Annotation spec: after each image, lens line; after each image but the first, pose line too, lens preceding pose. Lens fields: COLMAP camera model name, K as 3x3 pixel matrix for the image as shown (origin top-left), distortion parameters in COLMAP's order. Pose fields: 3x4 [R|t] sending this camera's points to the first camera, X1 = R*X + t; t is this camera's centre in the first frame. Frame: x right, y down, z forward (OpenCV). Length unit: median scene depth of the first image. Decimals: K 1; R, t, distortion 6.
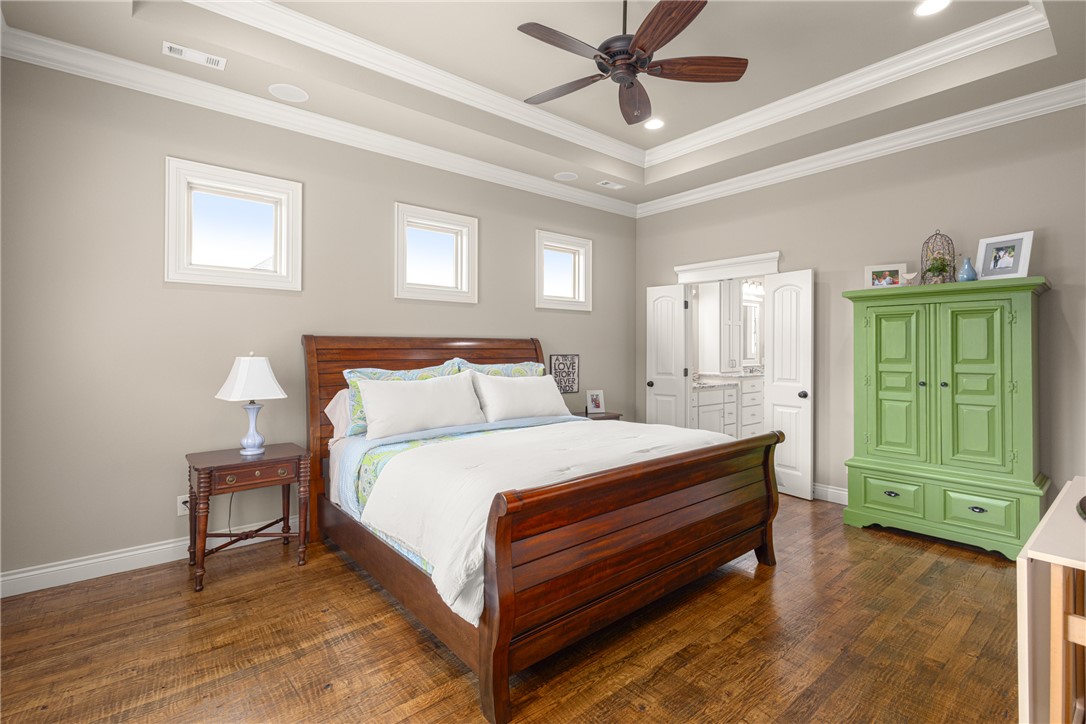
lens RADIAL K [[501.0, 0, 540.9], [0, 501.0, 356.0], [0, 0, 1]] dist [0.002672, 0.000282]
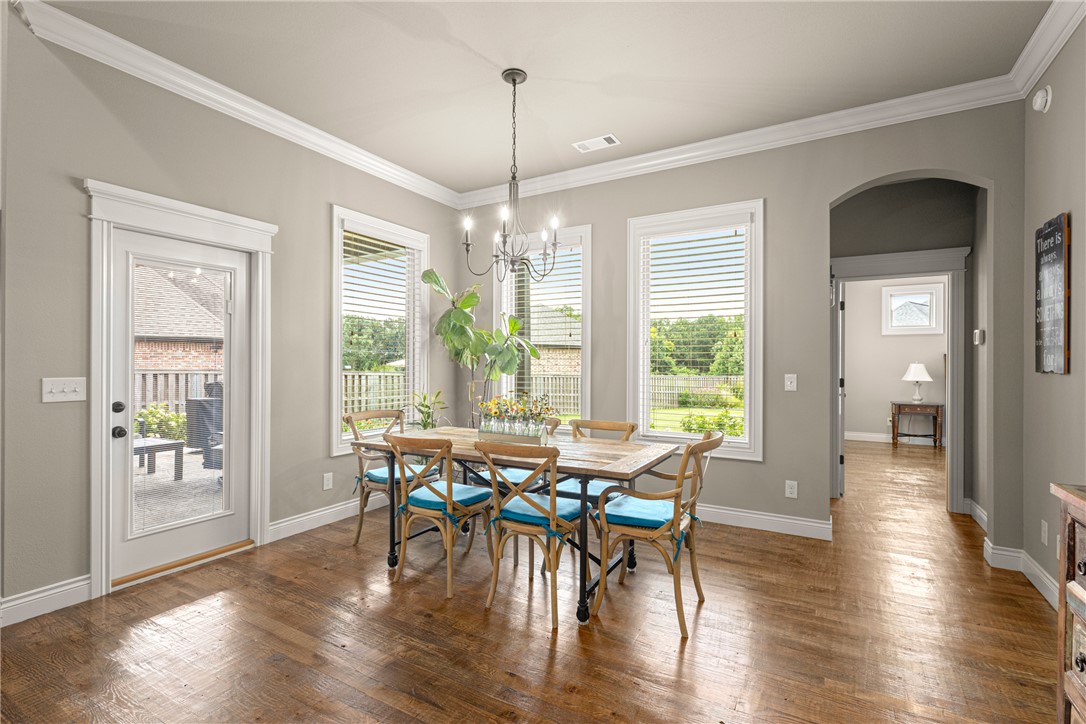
lens RADIAL K [[493.4, 0, 543.7], [0, 493.4, 360.3], [0, 0, 1]] dist [0.001347, -0.000353]
pose [[0.343333, -0.006378, -0.939192, 1.072527], [0.001798, 0.999980, -0.006134, -0.004464], [0.939212, 0.000417, 0.343337, -1.556141]]
